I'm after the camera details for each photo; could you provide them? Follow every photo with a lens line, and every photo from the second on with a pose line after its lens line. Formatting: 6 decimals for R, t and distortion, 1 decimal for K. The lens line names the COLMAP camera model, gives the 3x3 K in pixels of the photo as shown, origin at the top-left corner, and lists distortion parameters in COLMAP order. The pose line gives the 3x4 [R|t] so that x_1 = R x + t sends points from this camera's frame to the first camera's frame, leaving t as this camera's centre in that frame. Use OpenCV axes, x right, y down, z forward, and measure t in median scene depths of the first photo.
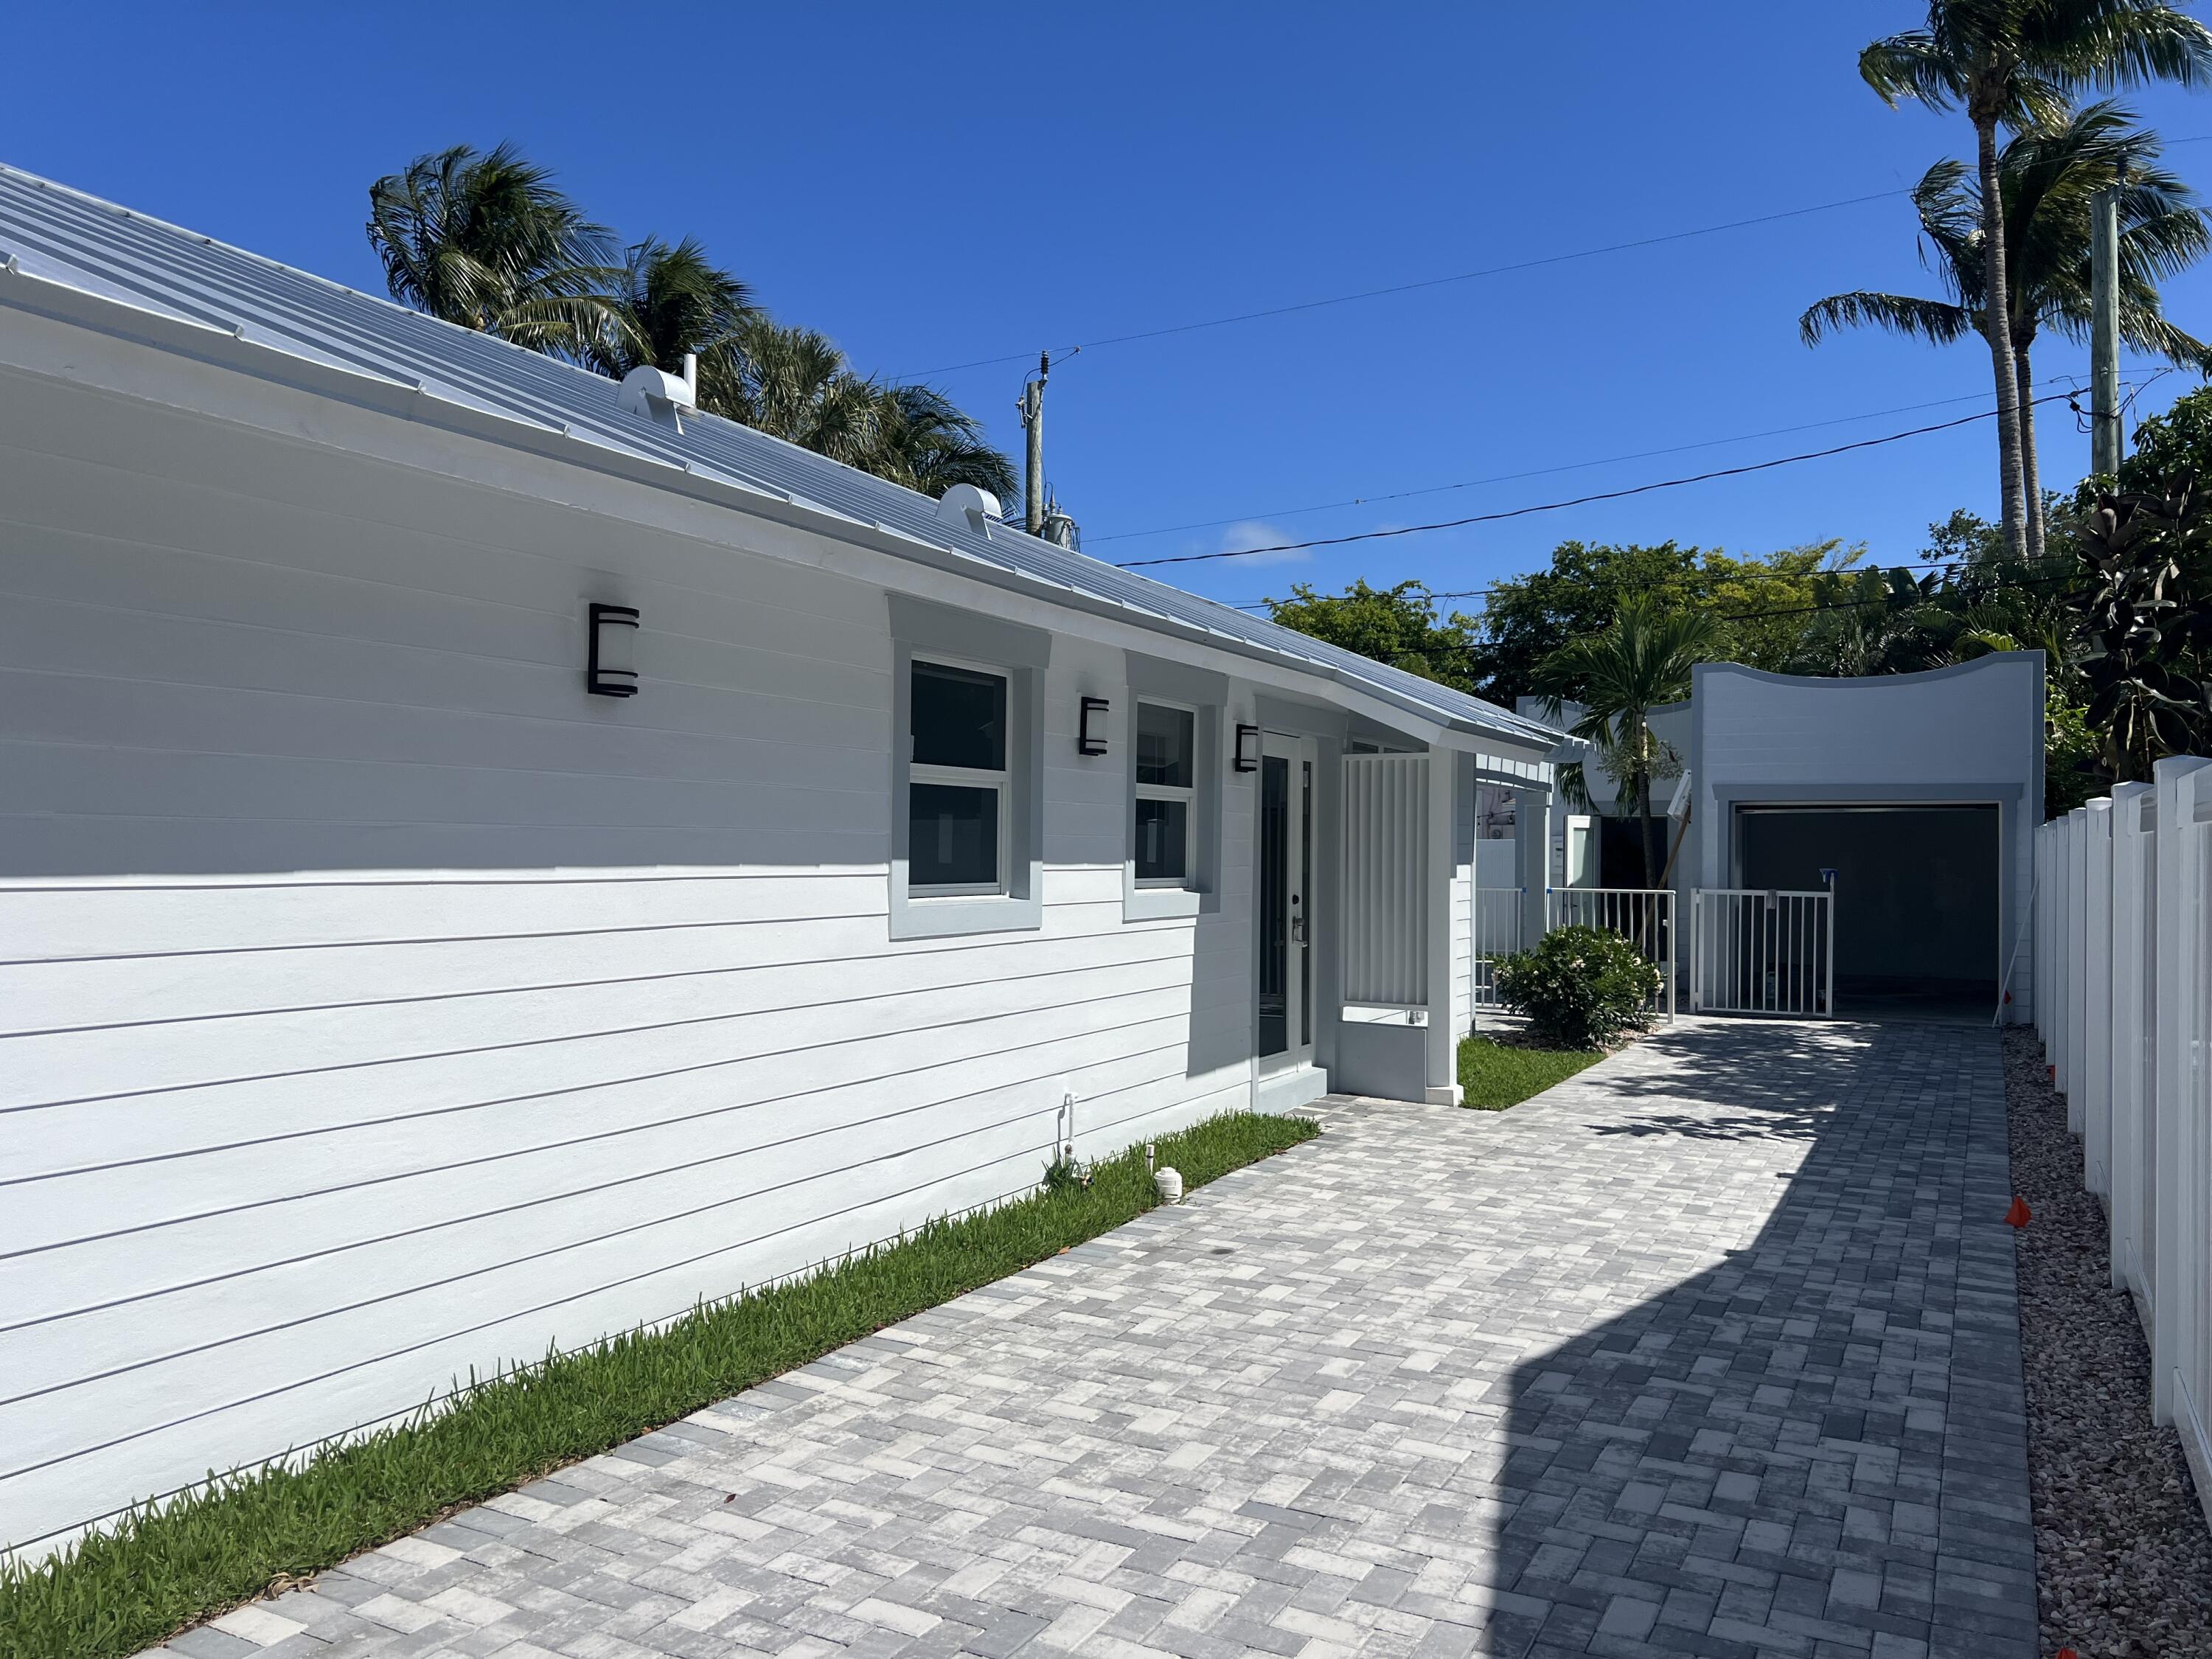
lens RADIAL K [[1644.5, 0, 1088.0], [0, 1644.5, 842.3], [0, 0, 1]] dist [0.077527, -0.093193]
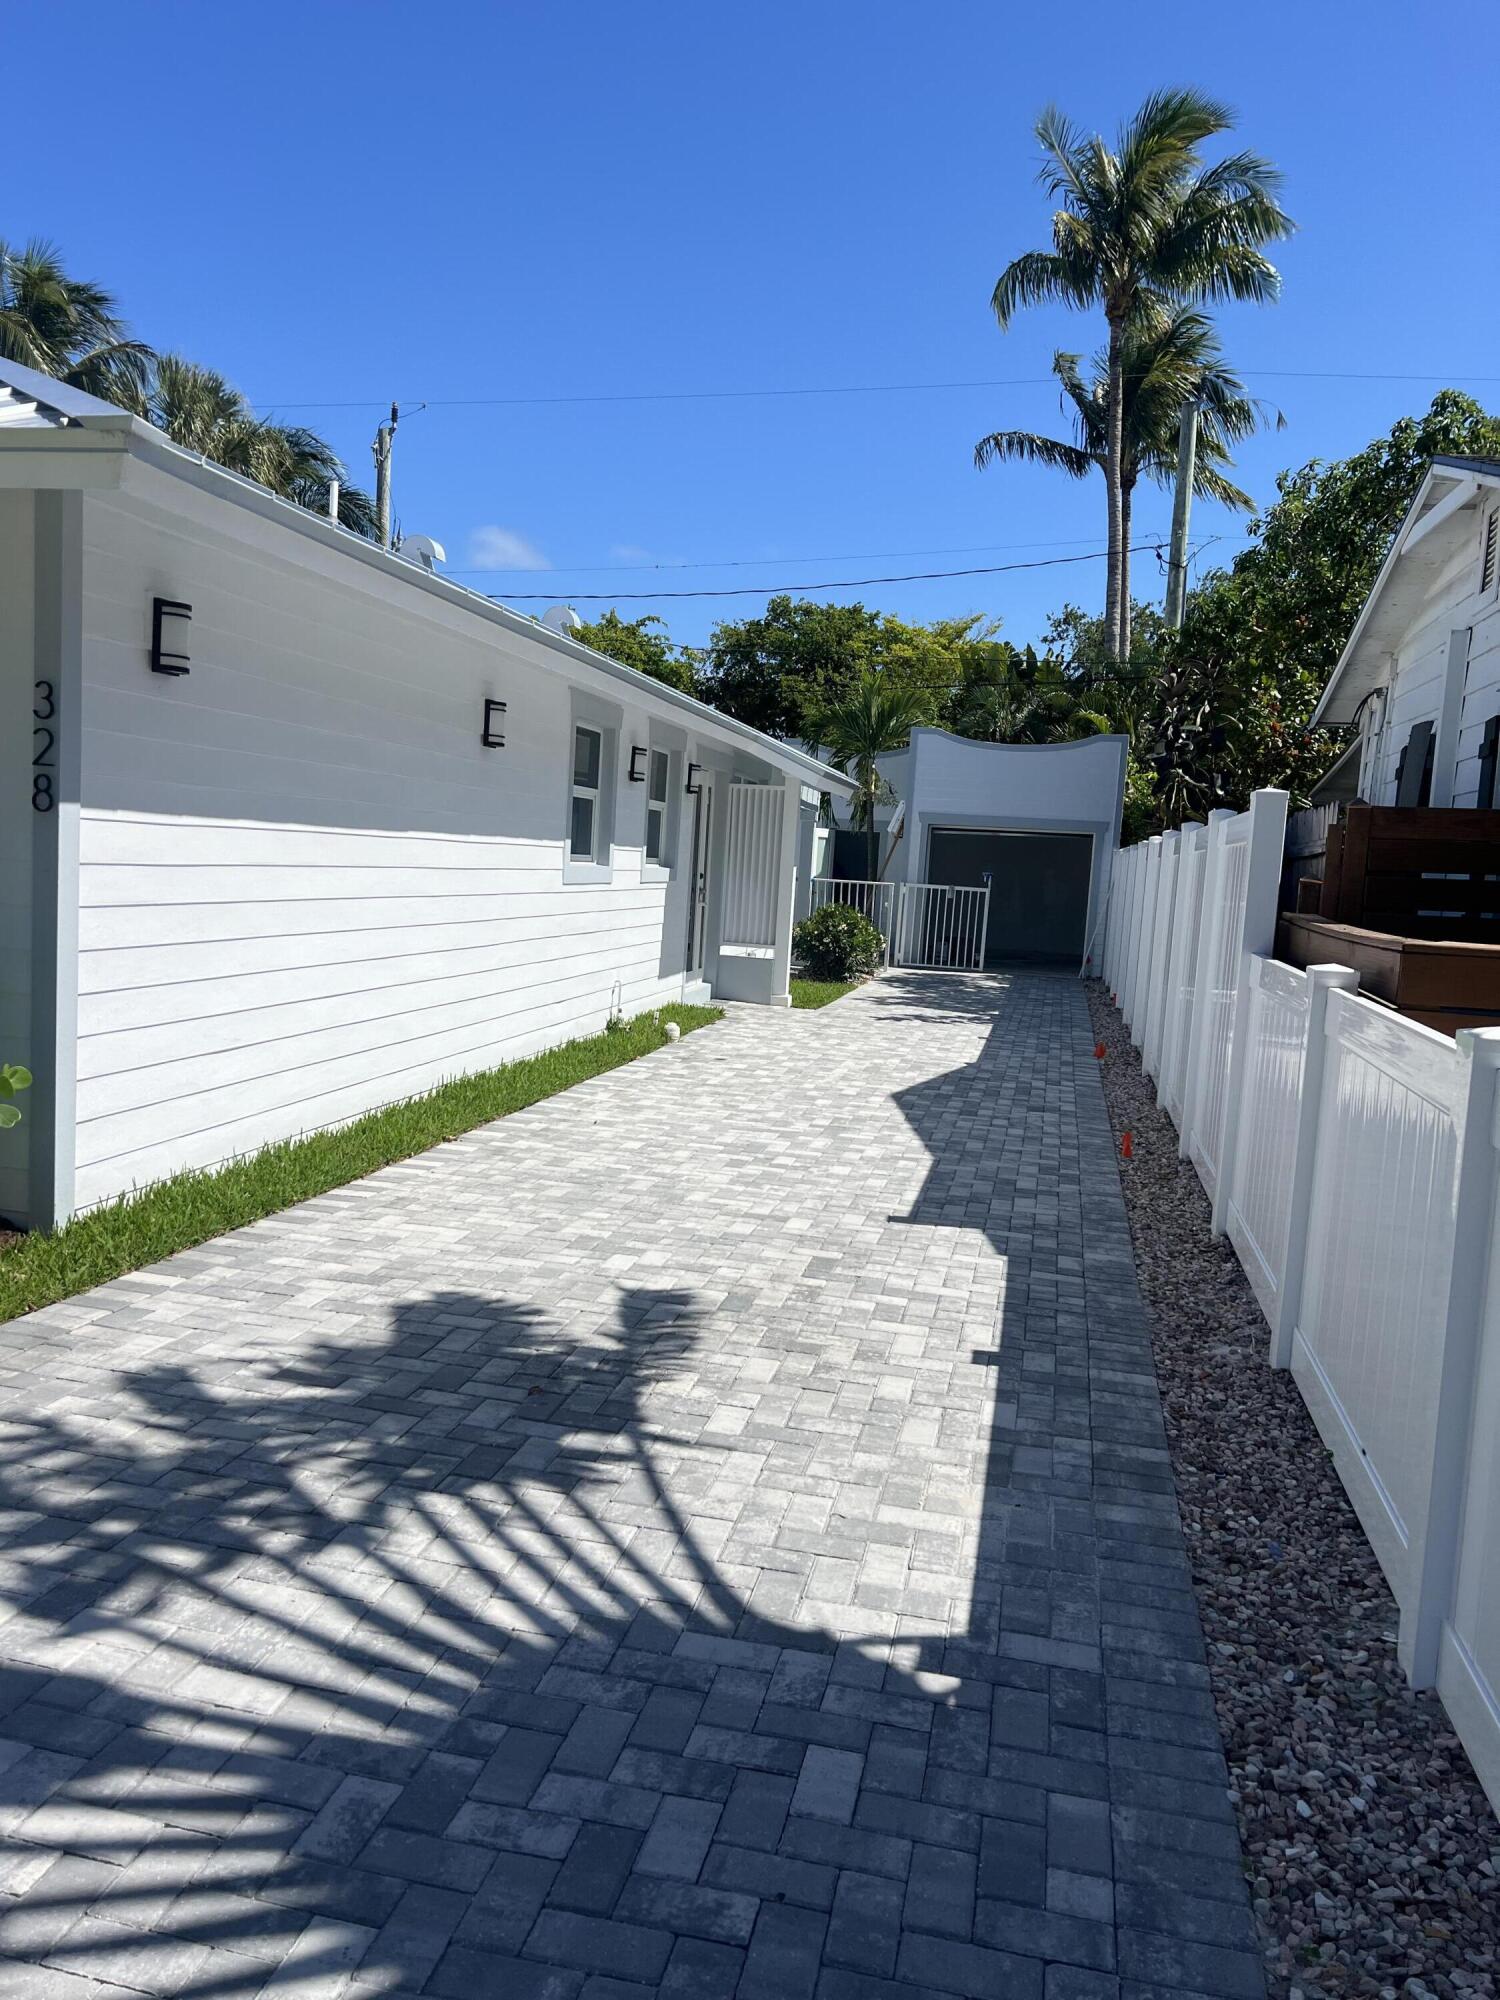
lens RADIAL K [[1490.3, 0, 709.7], [0, 1490.3, 998.0], [0, 0, 1]] dist [0.092897, -0.103912]
pose [[0.963835, 0.023764, 0.265439, -0.150285], [-0.052673, 0.993355, 0.102331, 0.003022], [-0.261243, -0.112612, 0.958682, -0.237832]]
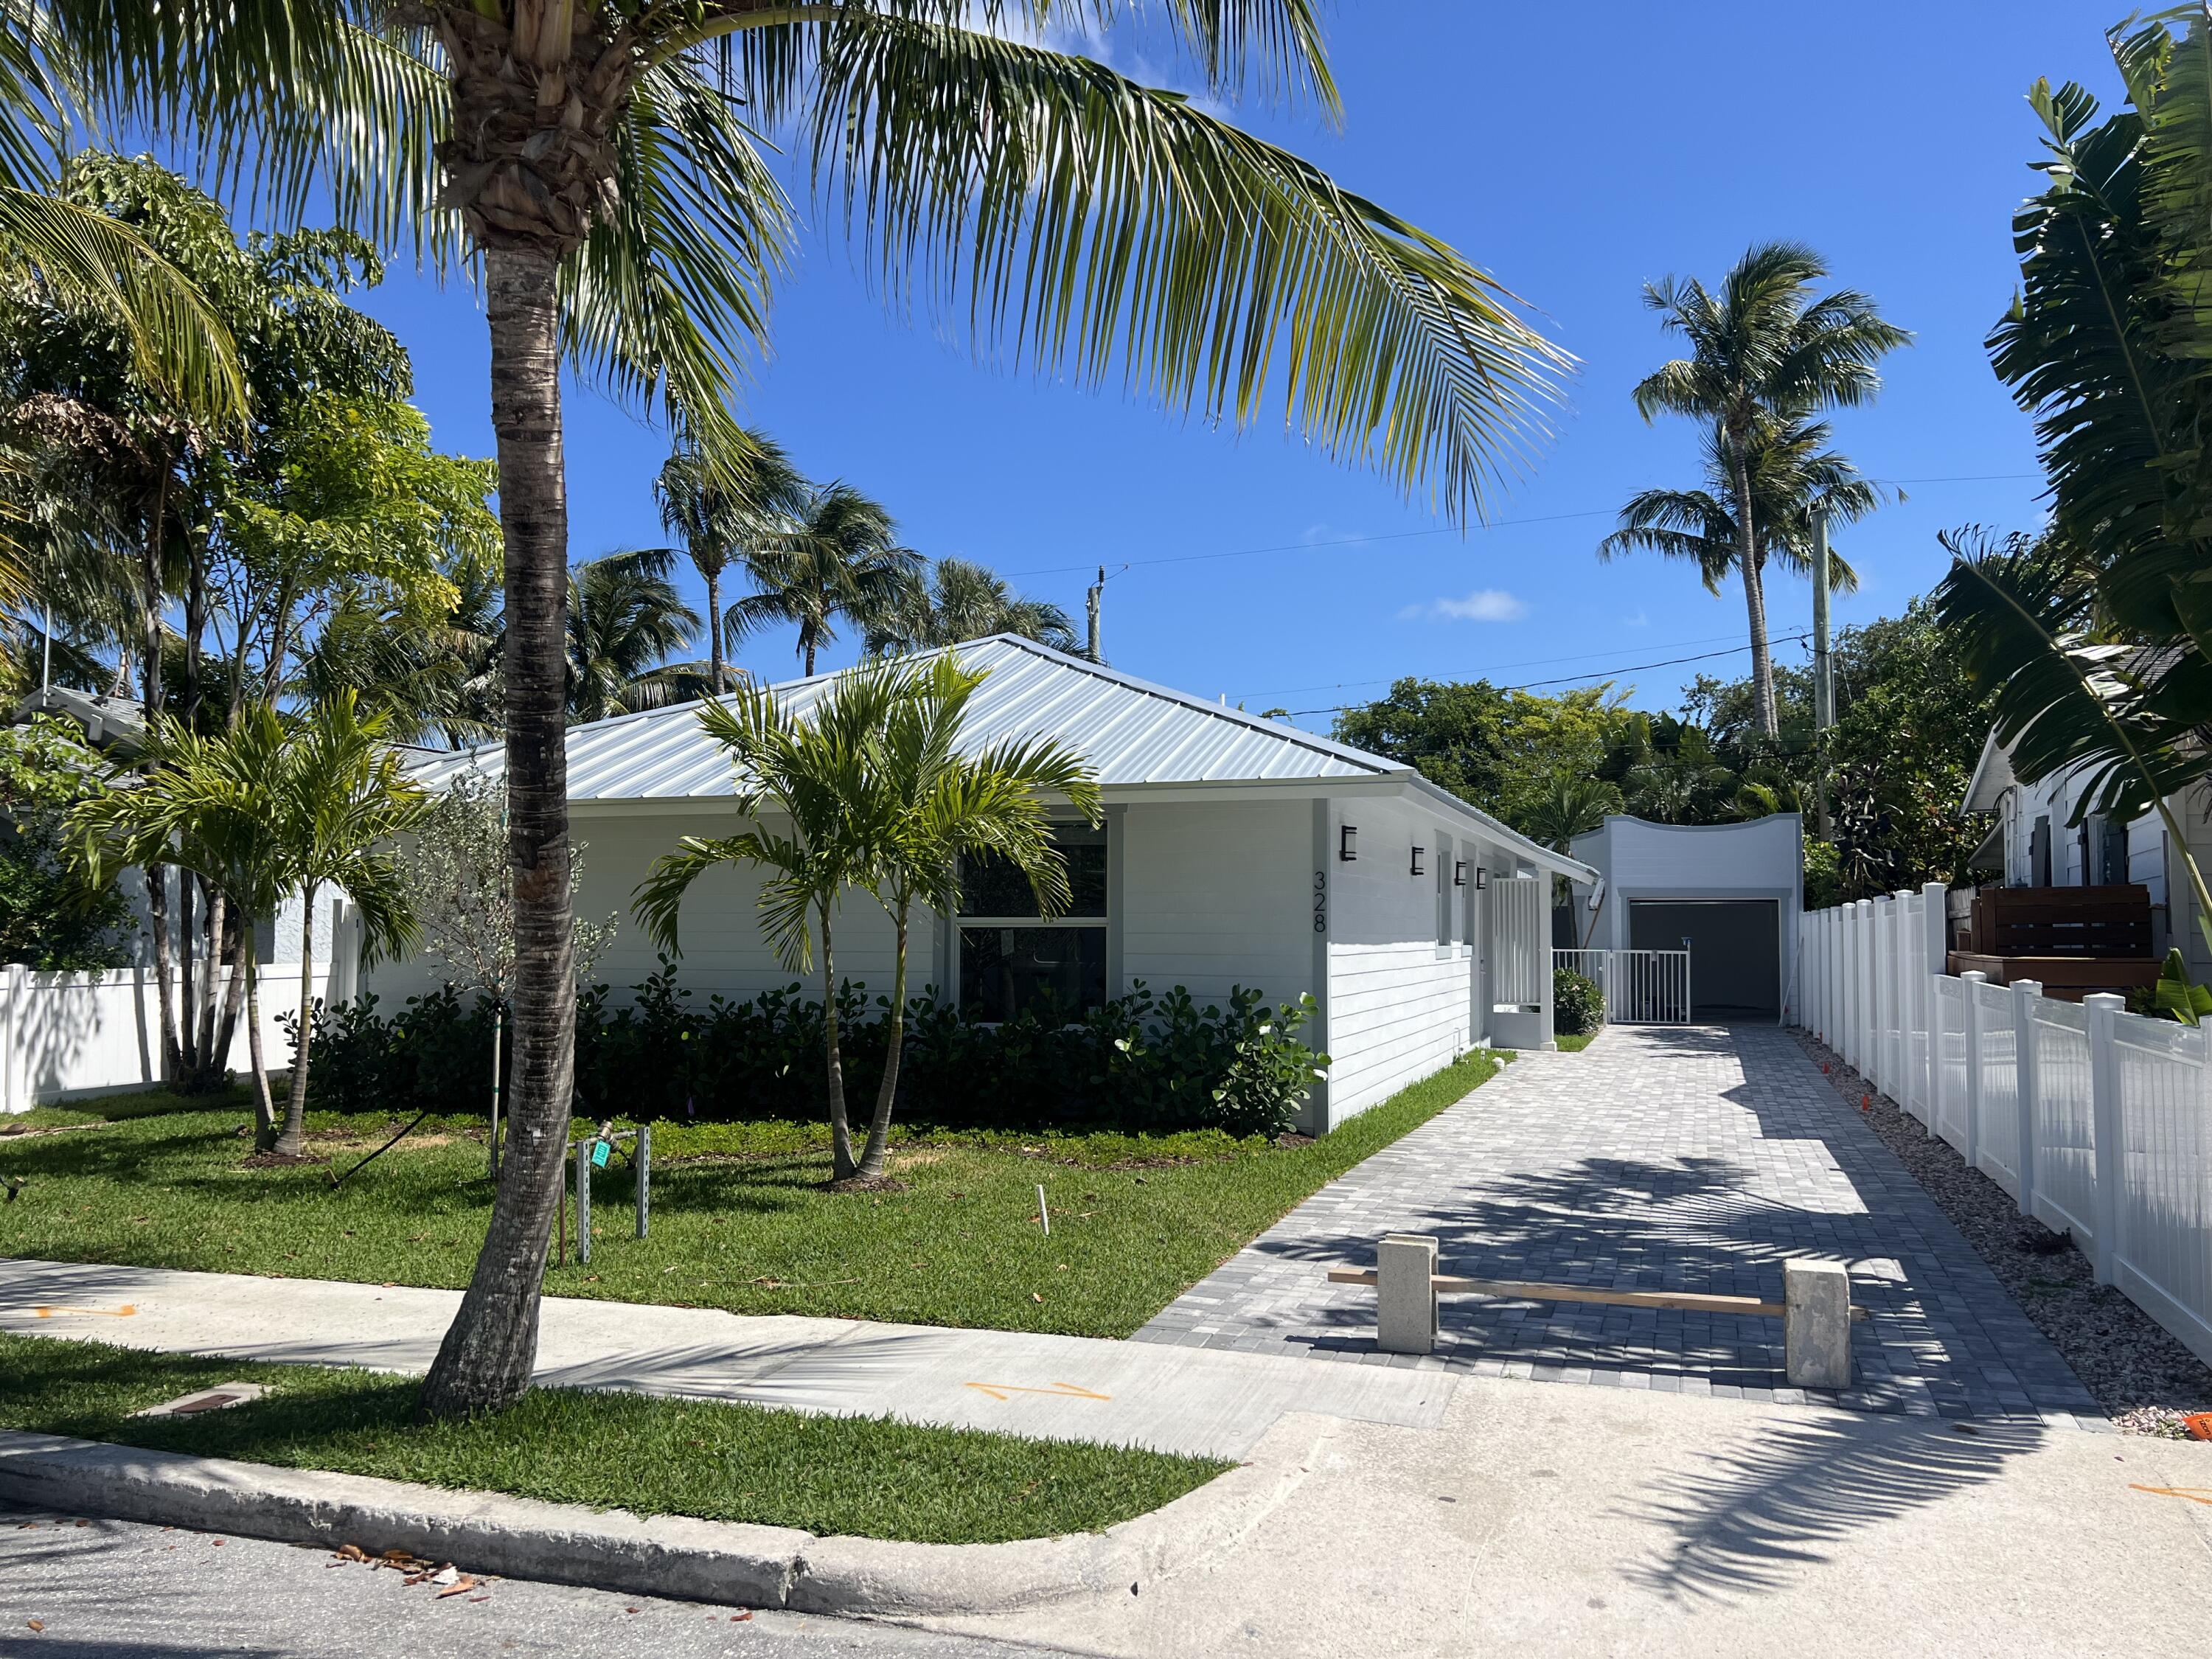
lens RADIAL K [[1644.5, 0, 1088.0], [0, 1644.5, 842.3], [0, 0, 1]] dist [0.077527, -0.093193]
pose [[0.989956, 0.004411, 0.141310, -0.404065], [0.002539, 0.998797, -0.048970, 0.000019], [-0.141356, 0.048837, 0.988753, -0.604267]]
